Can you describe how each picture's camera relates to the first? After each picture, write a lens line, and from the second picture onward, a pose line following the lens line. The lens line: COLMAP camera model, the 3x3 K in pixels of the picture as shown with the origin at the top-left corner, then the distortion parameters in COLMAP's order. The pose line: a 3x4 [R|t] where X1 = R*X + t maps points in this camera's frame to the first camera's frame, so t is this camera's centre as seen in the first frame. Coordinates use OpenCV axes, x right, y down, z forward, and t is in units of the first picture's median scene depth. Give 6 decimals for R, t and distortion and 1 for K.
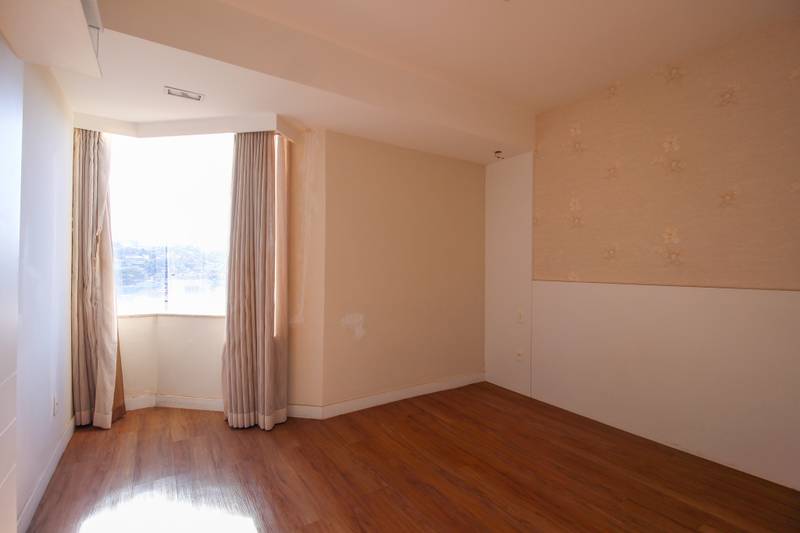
lens RADIAL K [[365.0, 0, 404.0], [0, 365.0, 267.8], [0, 0, 1]] dist [-0.002685, -0.005507]
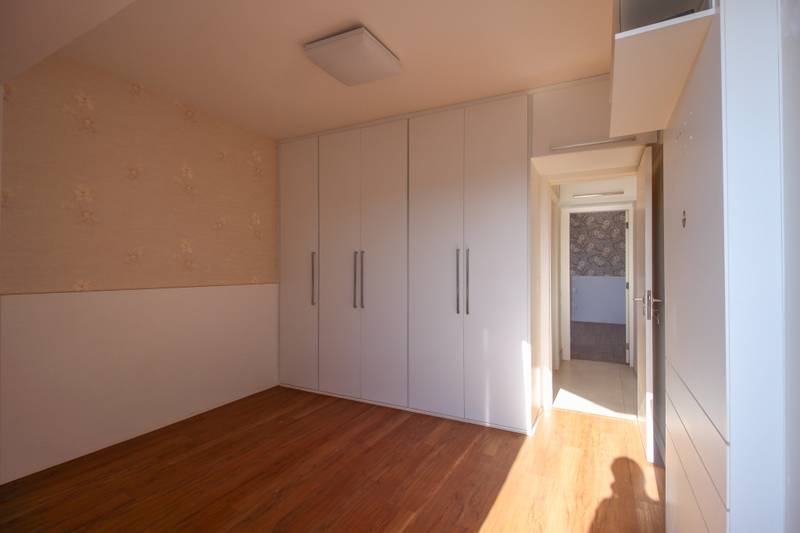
lens RADIAL K [[365.0, 0, 397.0], [0, 365.0, 266.6], [0, 0, 1]] dist [-0.002685, -0.005507]
pose [[-0.464722, 0.008691, 0.885414, -0.768871], [0.003828, 0.999962, -0.007807, -0.008200], [-0.885448, -0.000239, -0.464738, 1.060780]]
